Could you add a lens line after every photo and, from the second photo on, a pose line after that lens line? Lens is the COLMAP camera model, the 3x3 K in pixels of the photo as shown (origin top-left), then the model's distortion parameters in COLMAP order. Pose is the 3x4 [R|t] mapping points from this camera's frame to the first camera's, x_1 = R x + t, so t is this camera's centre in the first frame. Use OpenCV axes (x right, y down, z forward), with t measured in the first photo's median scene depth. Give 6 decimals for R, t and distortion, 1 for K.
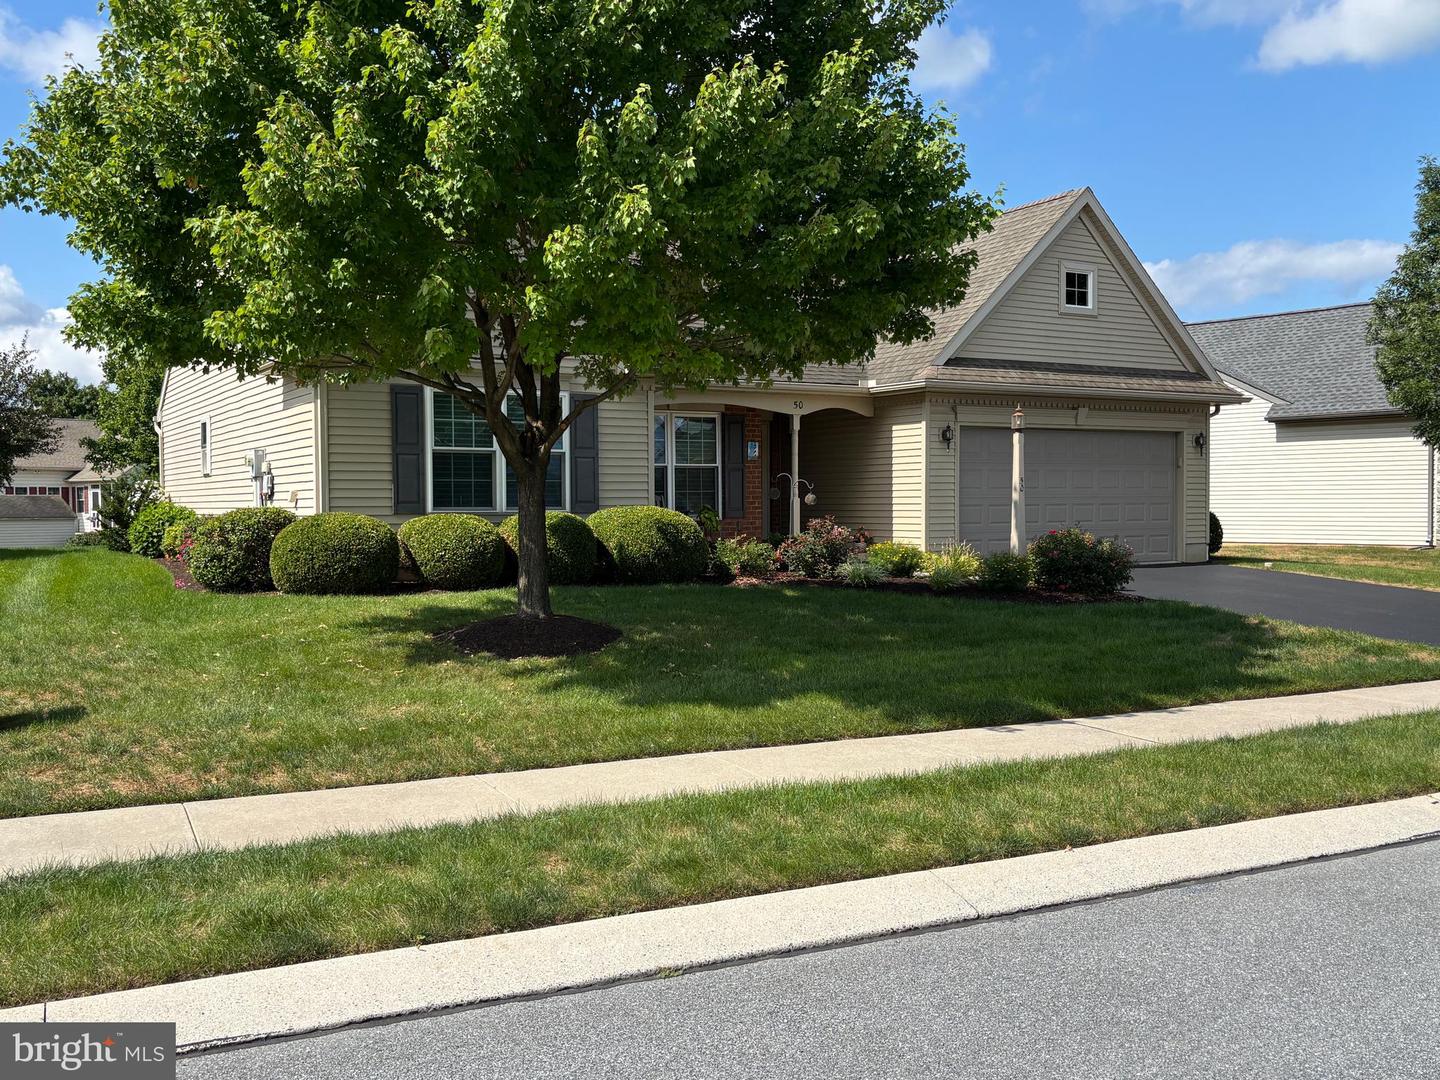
lens RADIAL K [[1302.0, 0, 719.7], [0, 1302.0, 537.9], [0, 0, 1]] dist [-0.001016, -0.000025]
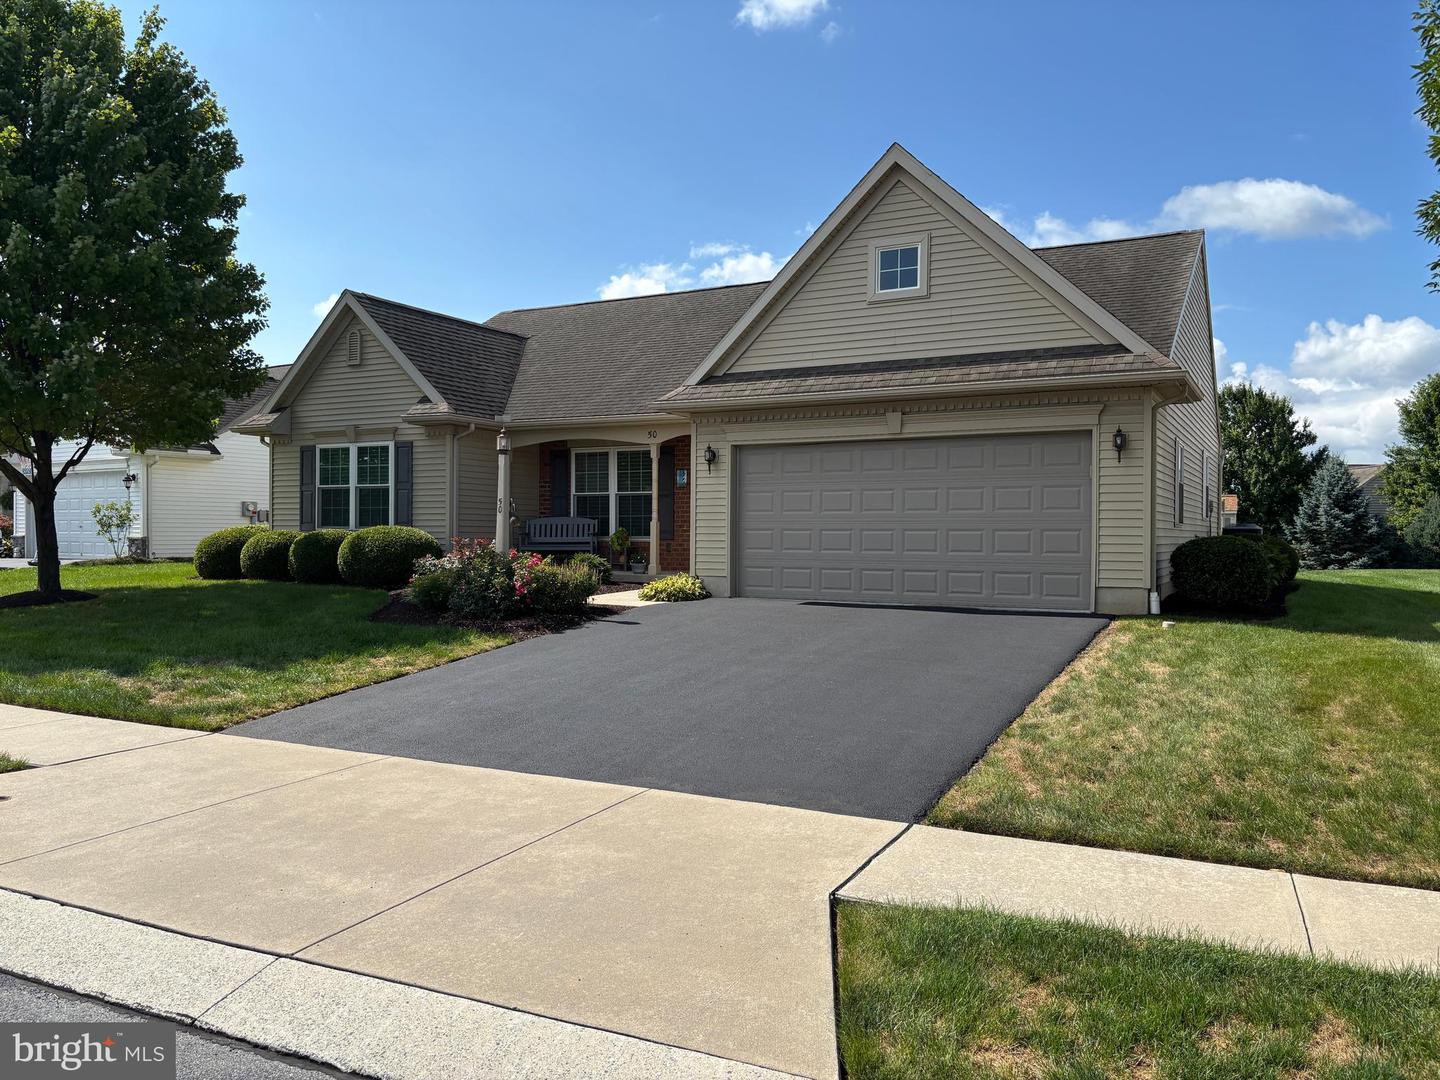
lens RADIAL K [[1078.3, 0, 720.1], [0, 1078.3, 541.5], [0, 0, 1]] dist [0.010762, -0.000104]
pose [[0.538947, 0.015724, -0.842193, 0.810759], [-0.033266, 0.999443, -0.002628, -0.014286], [0.841682, 0.029433, 0.539170, 0.559943]]
